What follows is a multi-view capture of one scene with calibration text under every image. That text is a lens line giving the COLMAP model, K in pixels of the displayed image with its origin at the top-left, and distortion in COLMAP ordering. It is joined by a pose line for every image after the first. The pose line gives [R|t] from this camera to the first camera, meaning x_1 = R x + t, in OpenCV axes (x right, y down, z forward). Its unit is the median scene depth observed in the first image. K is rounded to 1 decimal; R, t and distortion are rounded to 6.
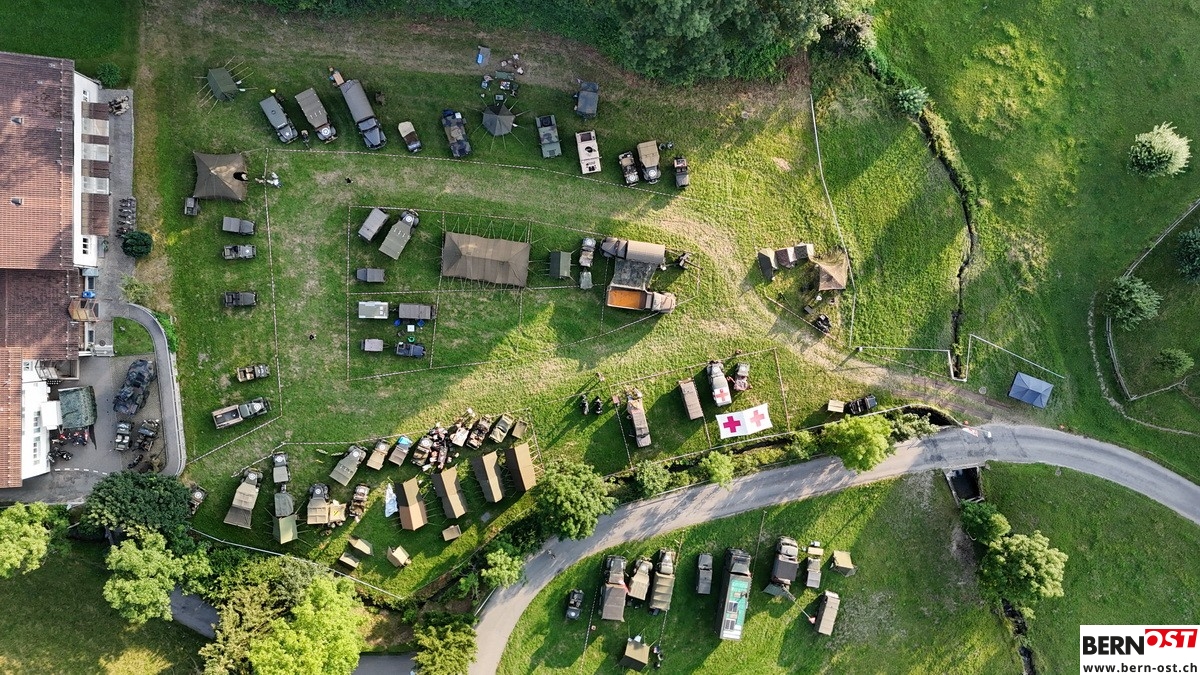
lens RADIAL K [[877.0, 0, 600.0], [0, 877.0, 337.5], [0, 0, 1]] dist [0.065663, -0.064706]
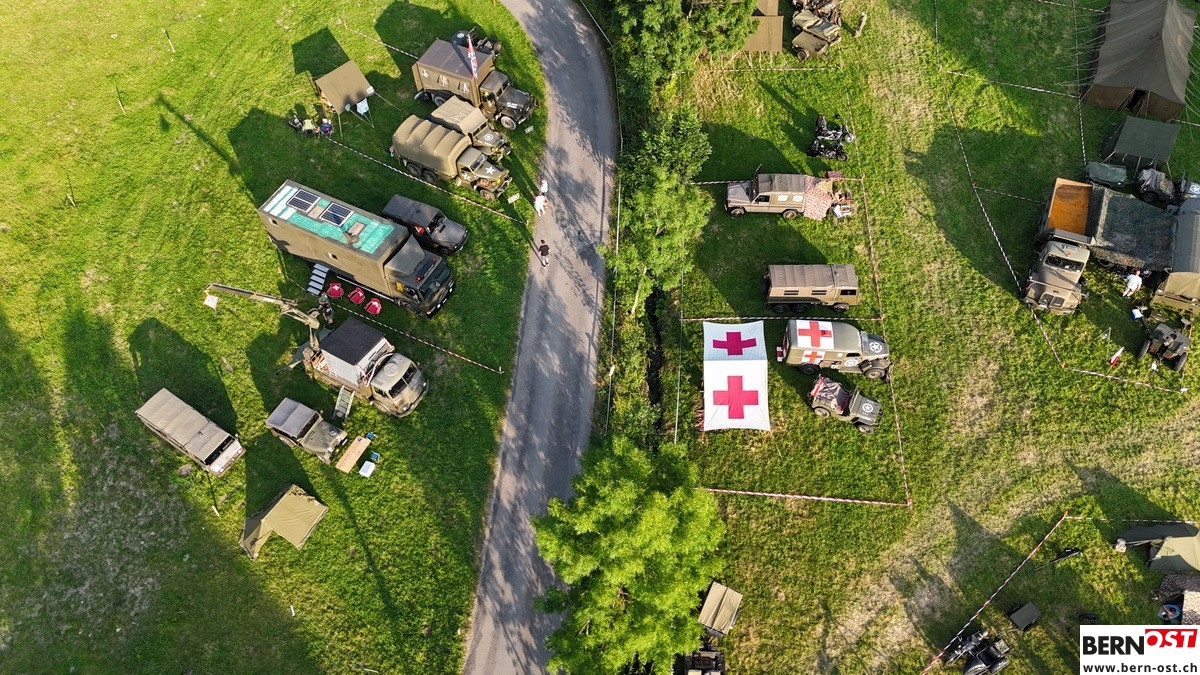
lens RADIAL K [[877.0, 0, 600.0], [0, 877.0, 337.5], [0, 0, 1]] dist [0.065663, -0.064706]
pose [[-0.296676, 0.737377, -0.606843, 0.410232], [-0.954825, -0.240439, 0.174640, 0.087362], [-0.017133, 0.631240, 0.775398, 0.679277]]
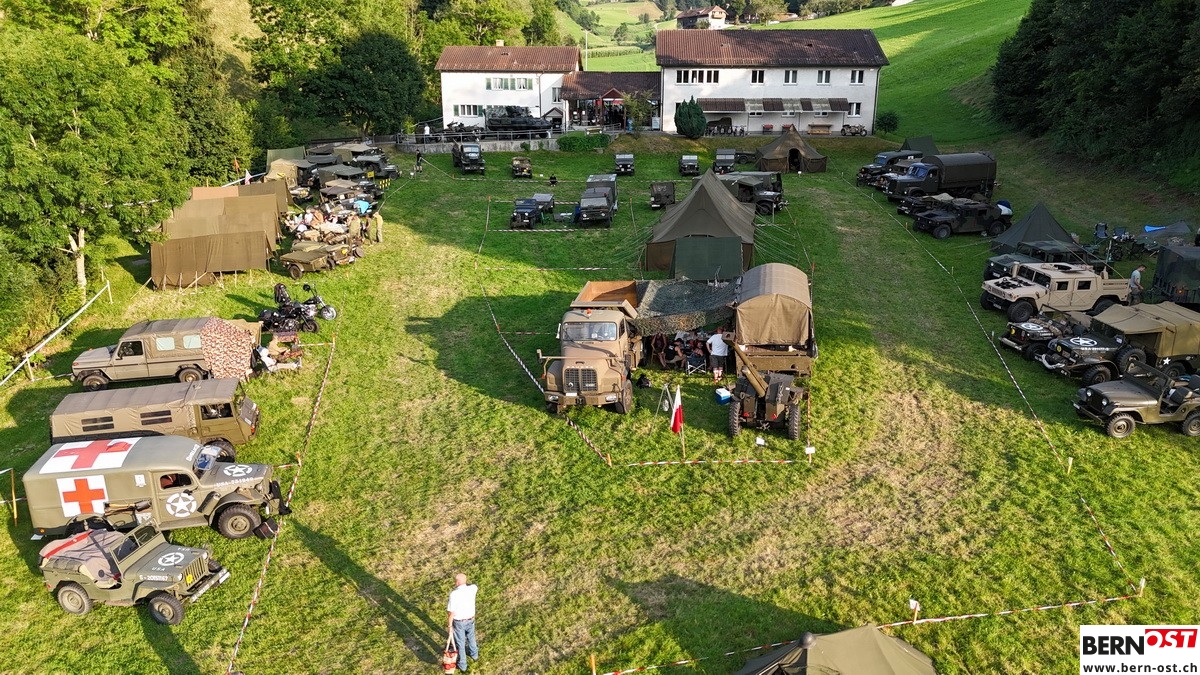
lens RADIAL K [[877.0, 0, 600.0], [0, 877.0, 337.5], [0, 0, 1]] dist [0.065663, -0.064706]
pose [[-0.044539, 0.263531, -0.963622, 0.312412], [-0.999006, -0.009857, 0.043479, -0.053695], [0.001960, 0.964601, 0.263708, 0.911335]]
